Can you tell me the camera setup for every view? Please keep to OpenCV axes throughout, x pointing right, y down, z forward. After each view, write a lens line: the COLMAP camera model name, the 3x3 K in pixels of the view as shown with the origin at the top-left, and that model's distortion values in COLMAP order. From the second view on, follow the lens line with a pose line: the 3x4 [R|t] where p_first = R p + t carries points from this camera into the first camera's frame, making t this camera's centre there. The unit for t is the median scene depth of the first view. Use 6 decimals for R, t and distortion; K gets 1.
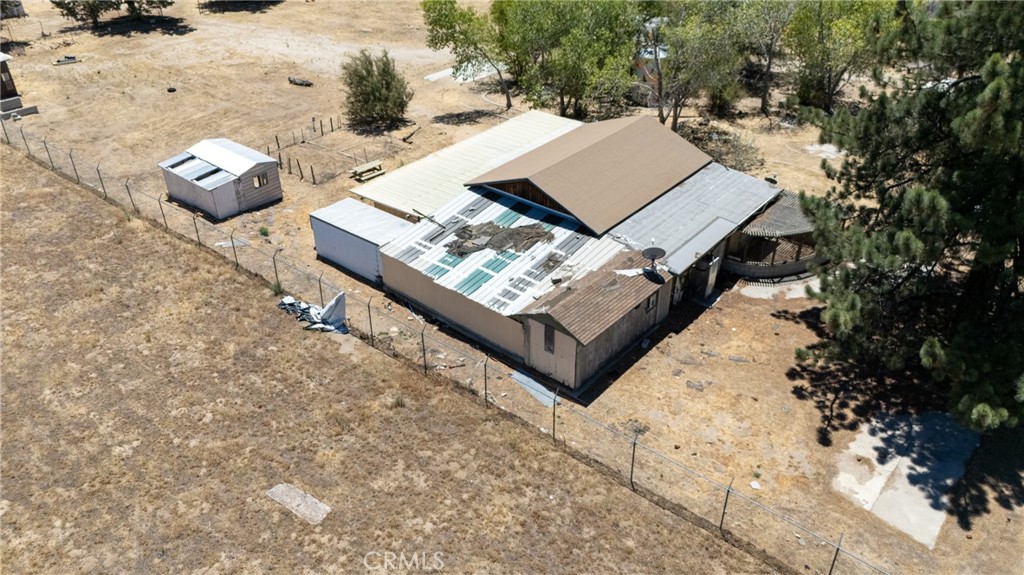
lens RADIAL K [[754.6, 0, 505.6], [0, 754.6, 290.0], [0, 0, 1]] dist [0.067414, -0.062267]
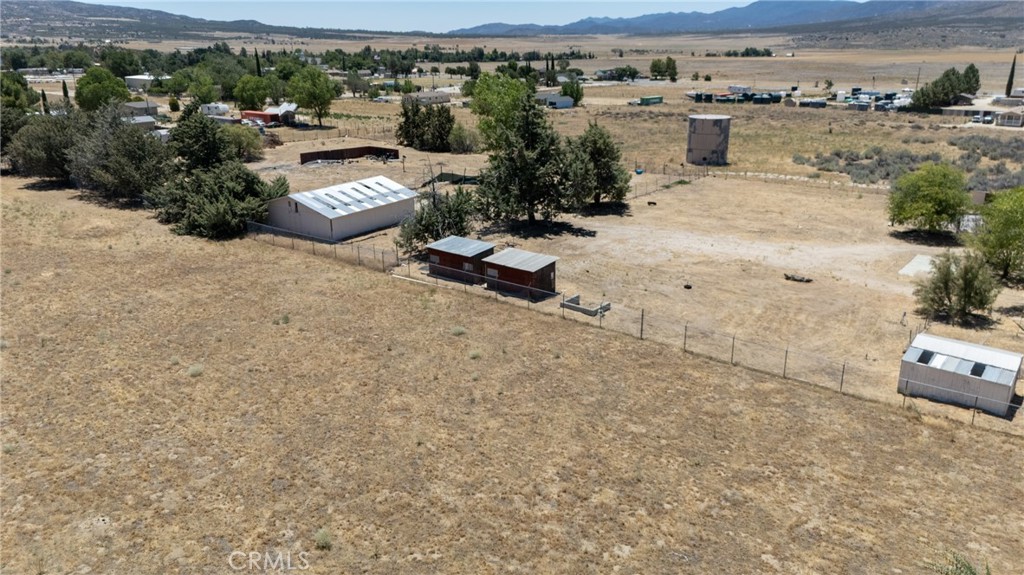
lens RADIAL K [[769.9, 0, 504.4], [0, 769.9, 276.9], [0, 0, 1]] dist [0.064991, -0.059837]
pose [[0.999996, -0.001655, 0.002174, -1.214722], [0.002174, 0.964032, -0.265777, -0.000852], [-0.001656, 0.265781, 0.964032, 0.001909]]
